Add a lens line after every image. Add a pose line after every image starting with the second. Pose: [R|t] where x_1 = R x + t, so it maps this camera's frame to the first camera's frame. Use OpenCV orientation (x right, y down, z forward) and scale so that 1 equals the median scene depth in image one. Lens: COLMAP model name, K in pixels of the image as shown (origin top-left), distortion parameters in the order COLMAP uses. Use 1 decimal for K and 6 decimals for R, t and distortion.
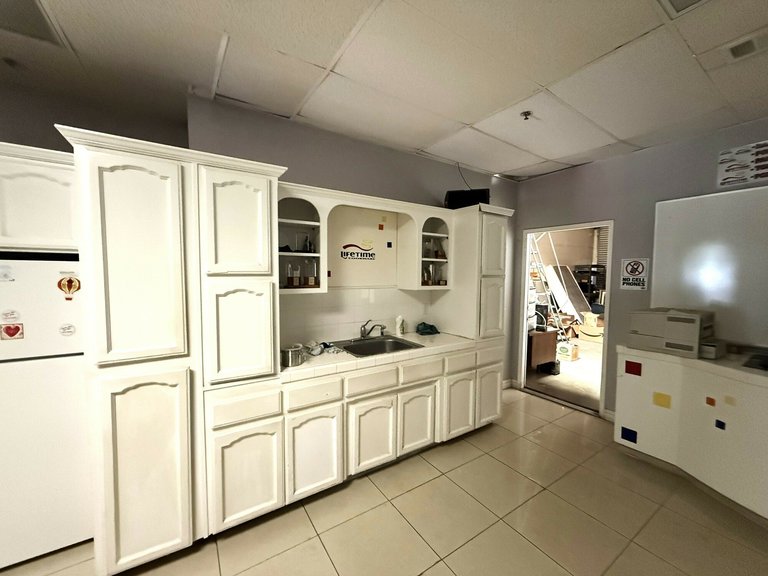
lens RADIAL K [[307.1, 0, 384.2], [0, 307.1, 288.2], [0, 0, 1]] dist [0.002153, -0.001087]
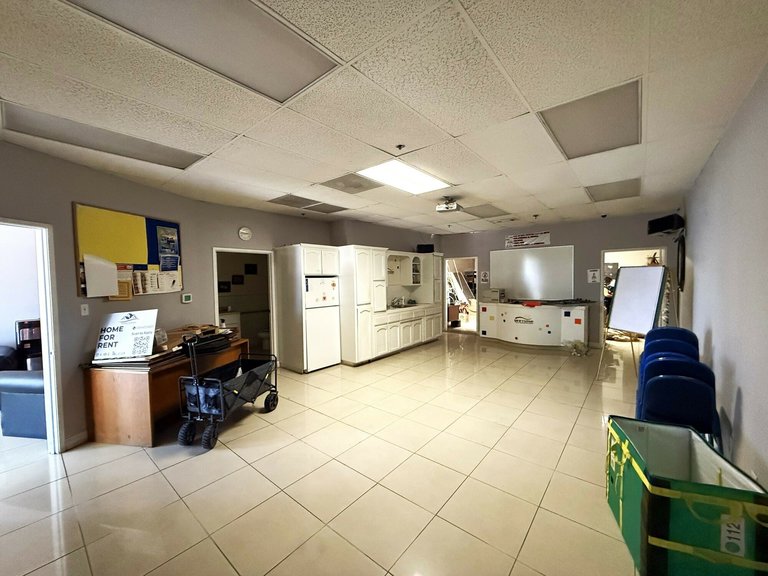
lens RADIAL K [[307.1, 0, 384.4], [0, 307.1, 289.1], [0, 0, 1]] dist [0.002153, -0.001087]
pose [[0.955582, -0.033605, 0.292804, -0.798160], [0.038745, 0.999180, -0.011771, 0.052938], [-0.292168, 0.022593, 0.956100, -1.281825]]
